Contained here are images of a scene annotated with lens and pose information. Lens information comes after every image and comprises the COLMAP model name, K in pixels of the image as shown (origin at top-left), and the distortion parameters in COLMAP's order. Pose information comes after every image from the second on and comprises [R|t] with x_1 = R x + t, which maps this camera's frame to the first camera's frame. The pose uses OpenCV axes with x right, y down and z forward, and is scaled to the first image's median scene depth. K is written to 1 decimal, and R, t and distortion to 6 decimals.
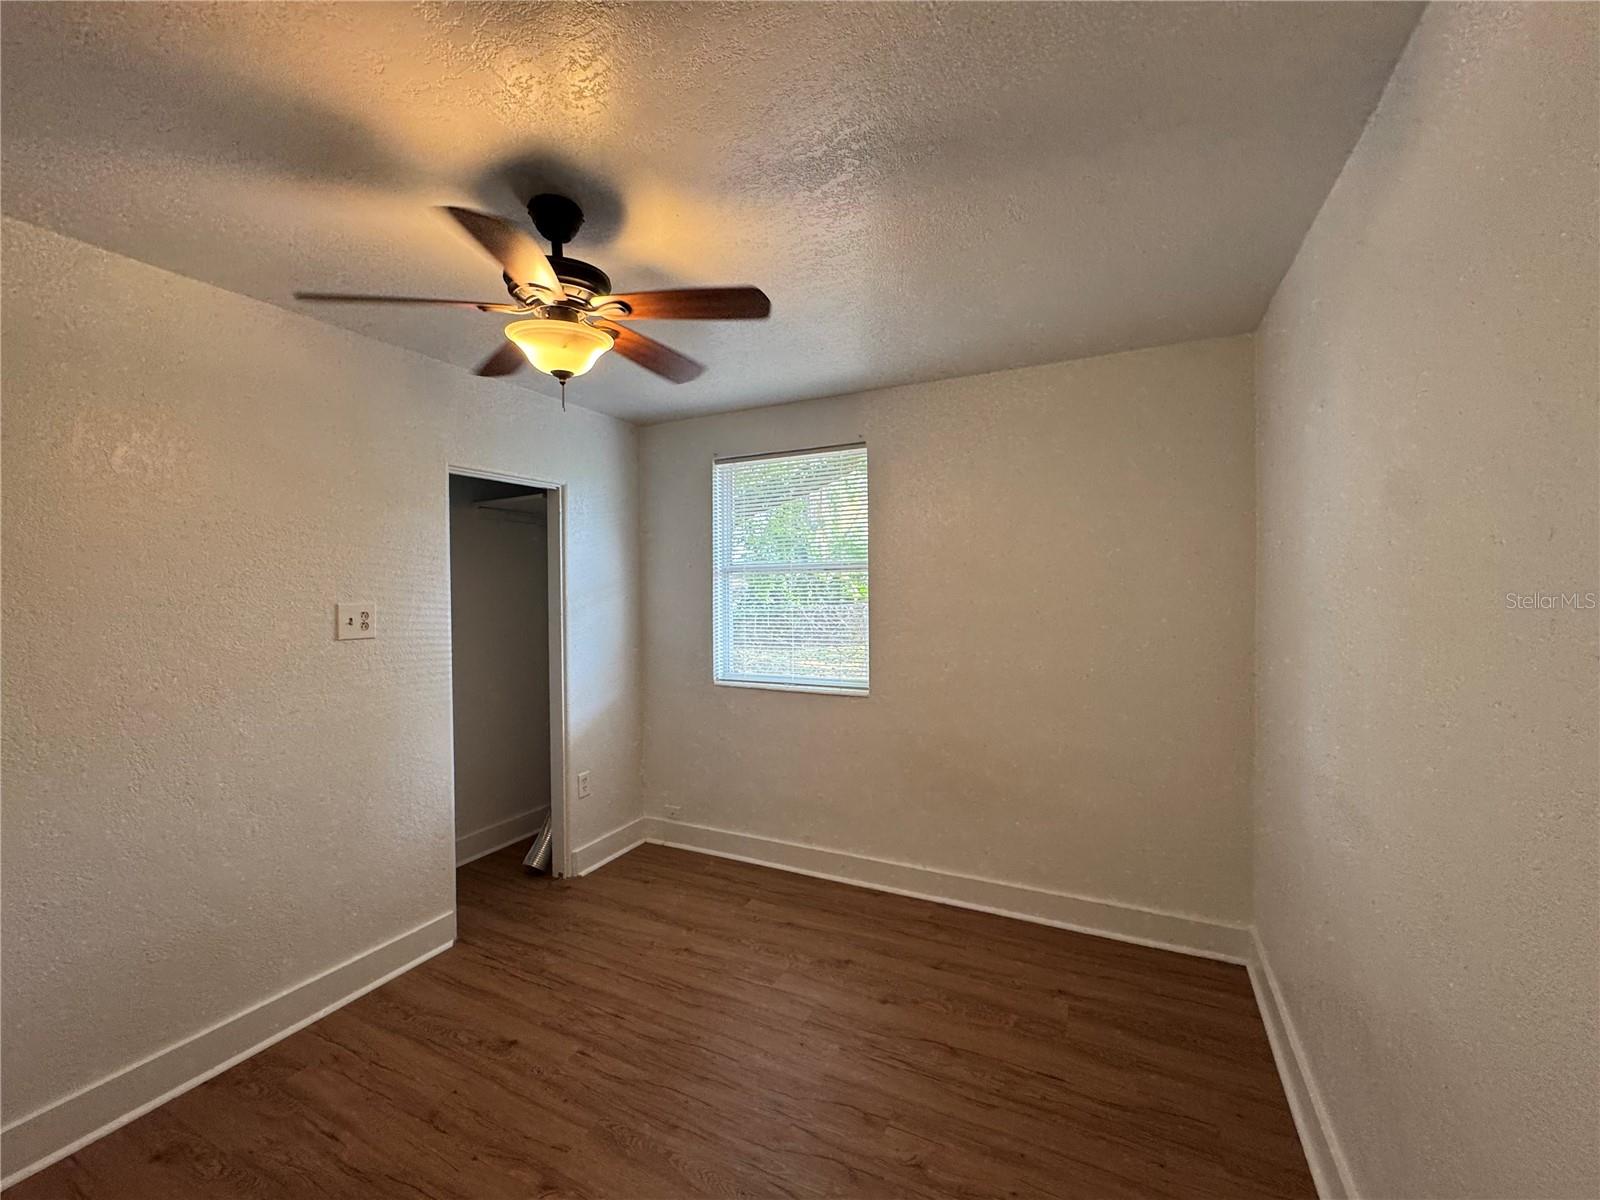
lens RADIAL K [[641.5, 0, 797.6], [0, 641.5, 601.6], [0, 0, 1]] dist [-0.004486, 0.000880]
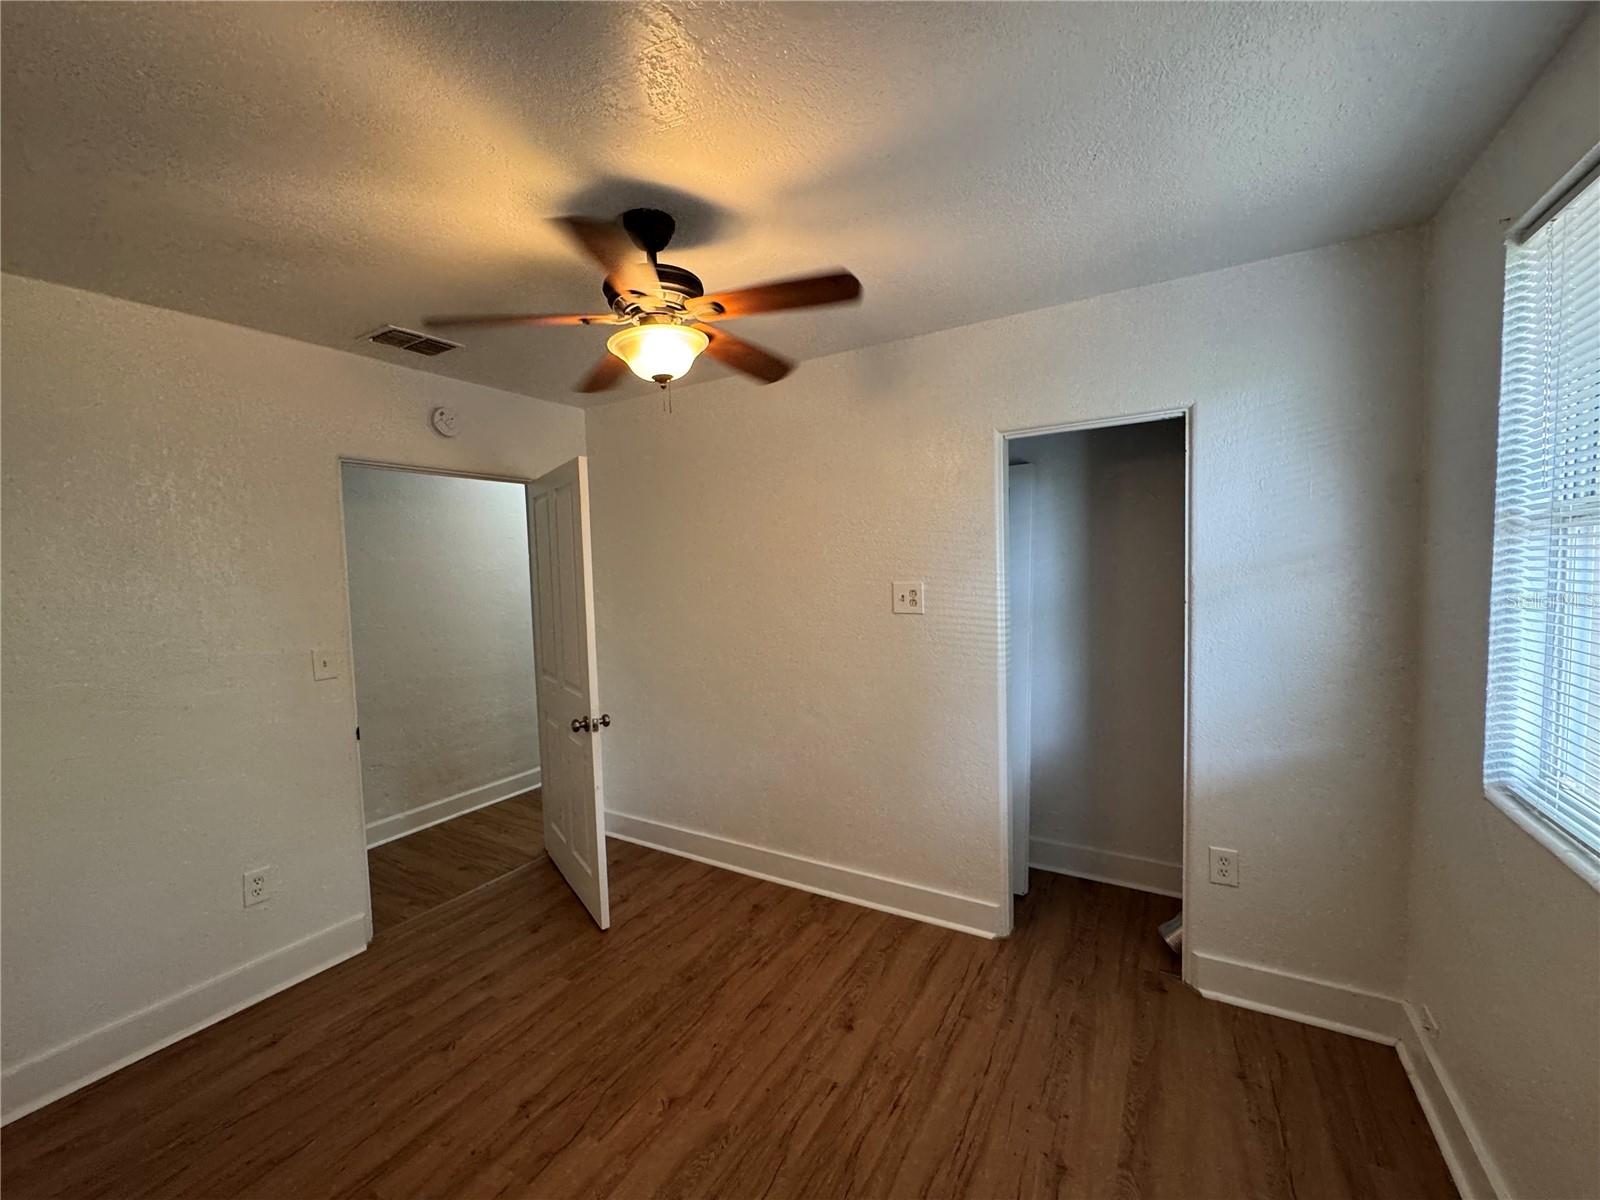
lens RADIAL K [[641.5, 0, 786.0], [0, 641.5, 599.7], [0, 0, 1]] dist [-0.004486, 0.000880]
pose [[-0.078285, 0.072229, -0.994311, 0.454122], [0.016591, 0.997328, 0.071142, -0.050112], [0.996793, -0.010927, -0.079274, 0.864774]]
